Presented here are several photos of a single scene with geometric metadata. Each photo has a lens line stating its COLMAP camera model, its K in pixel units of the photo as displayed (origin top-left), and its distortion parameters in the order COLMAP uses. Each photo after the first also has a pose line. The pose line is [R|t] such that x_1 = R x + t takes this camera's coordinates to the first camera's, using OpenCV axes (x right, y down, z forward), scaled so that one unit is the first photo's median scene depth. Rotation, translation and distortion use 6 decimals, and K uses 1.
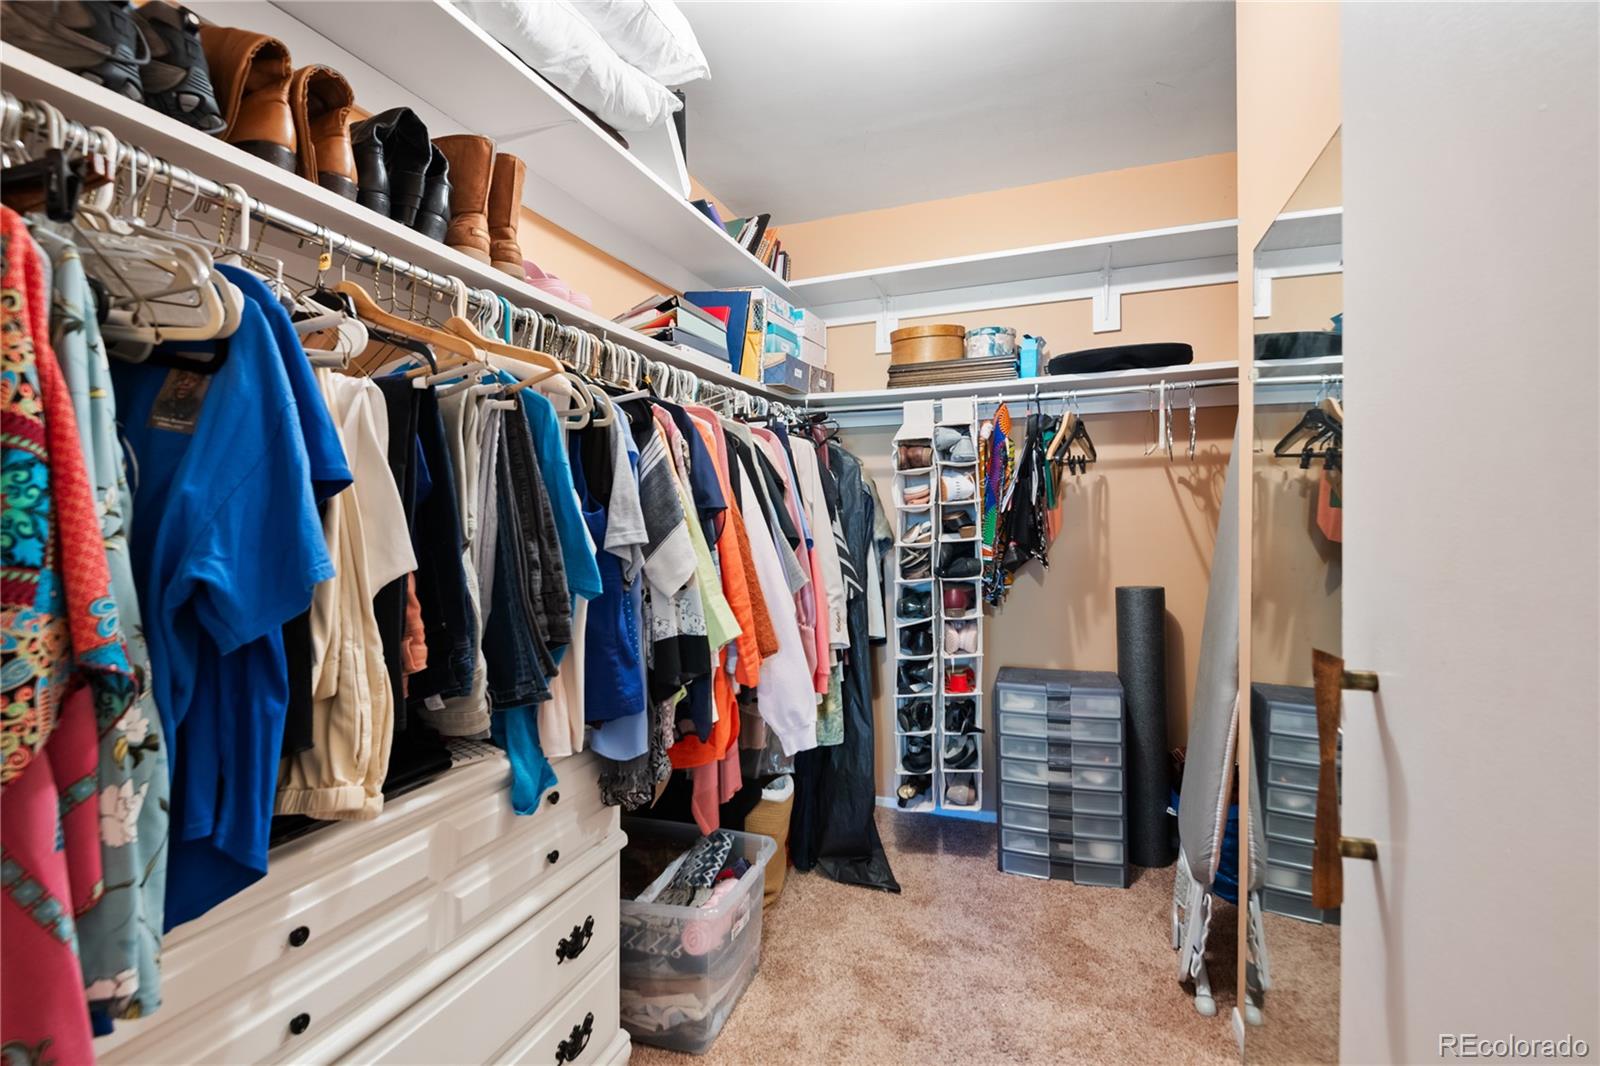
lens RADIAL K [[742.9, 0, 802.4], [0, 742.9, 507.6], [0, 0, 1]] dist [-0.001586, -0.021542]
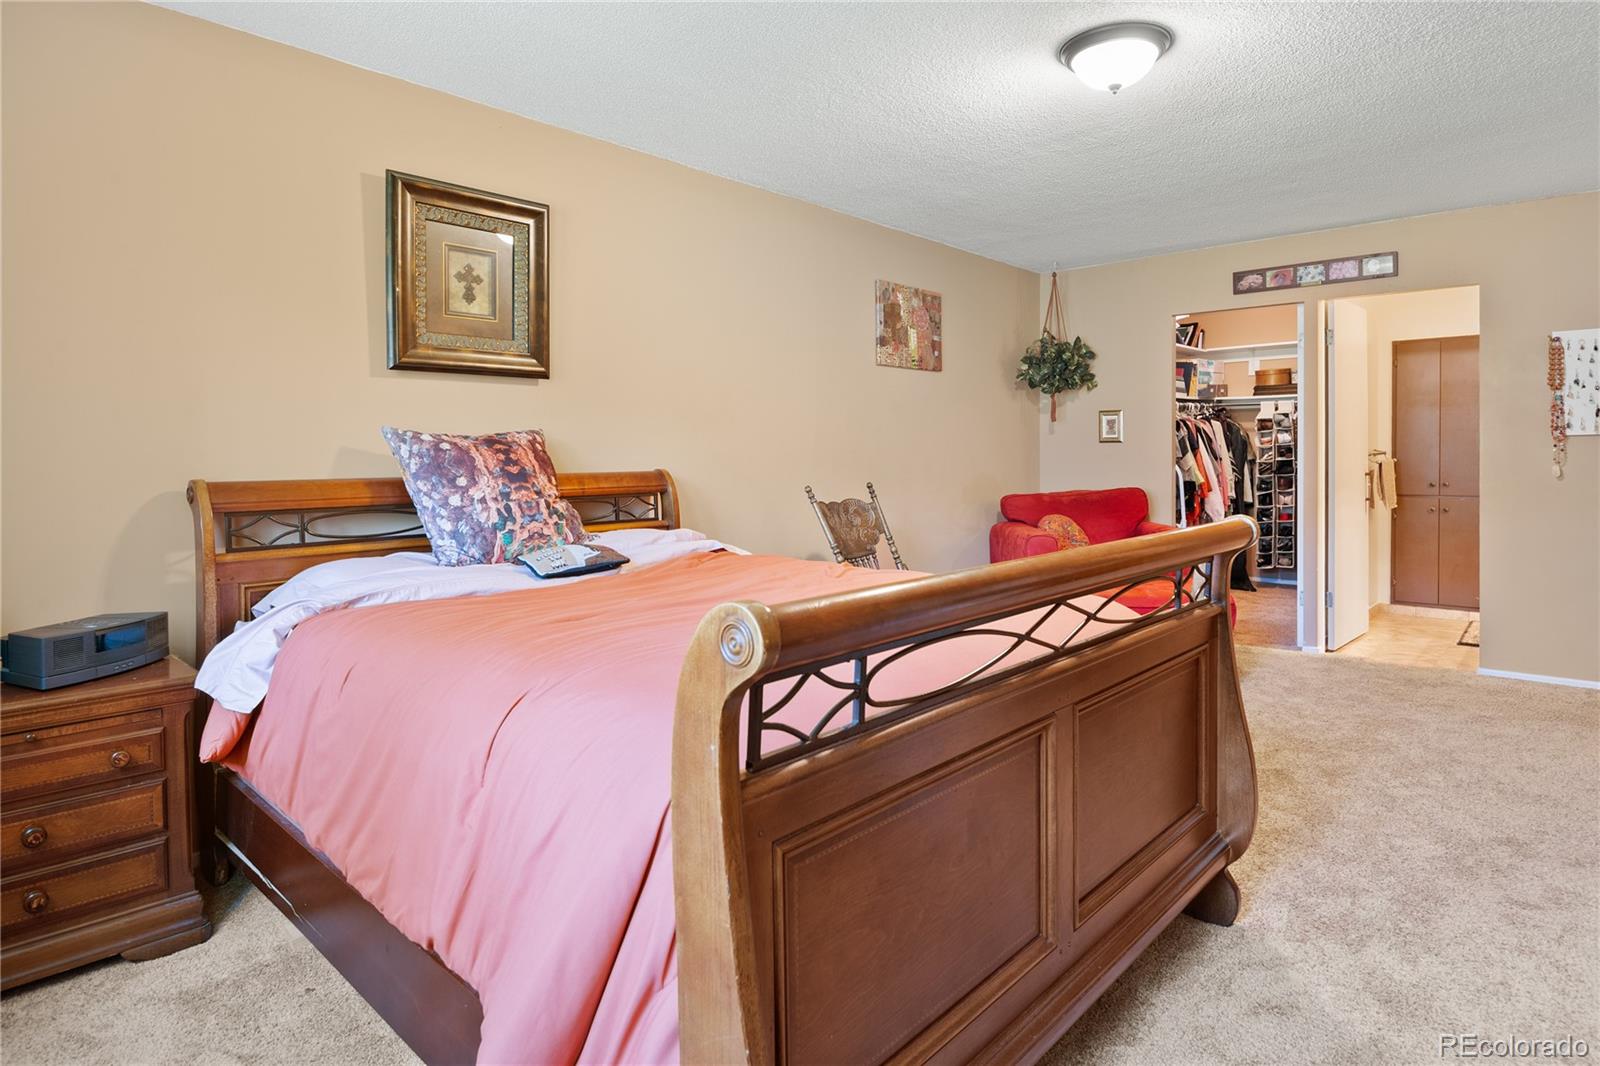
lens RADIAL K [[878.1, 0, 801.2], [0, 878.1, 455.6], [0, 0, 1]] dist [-0.000747, -0.000256]
pose [[0.925565, 0.002713, -0.378579, -0.171220], [0.004028, 0.999847, 0.017012, -0.025193], [0.378568, -0.017271, 0.925412, -2.288982]]
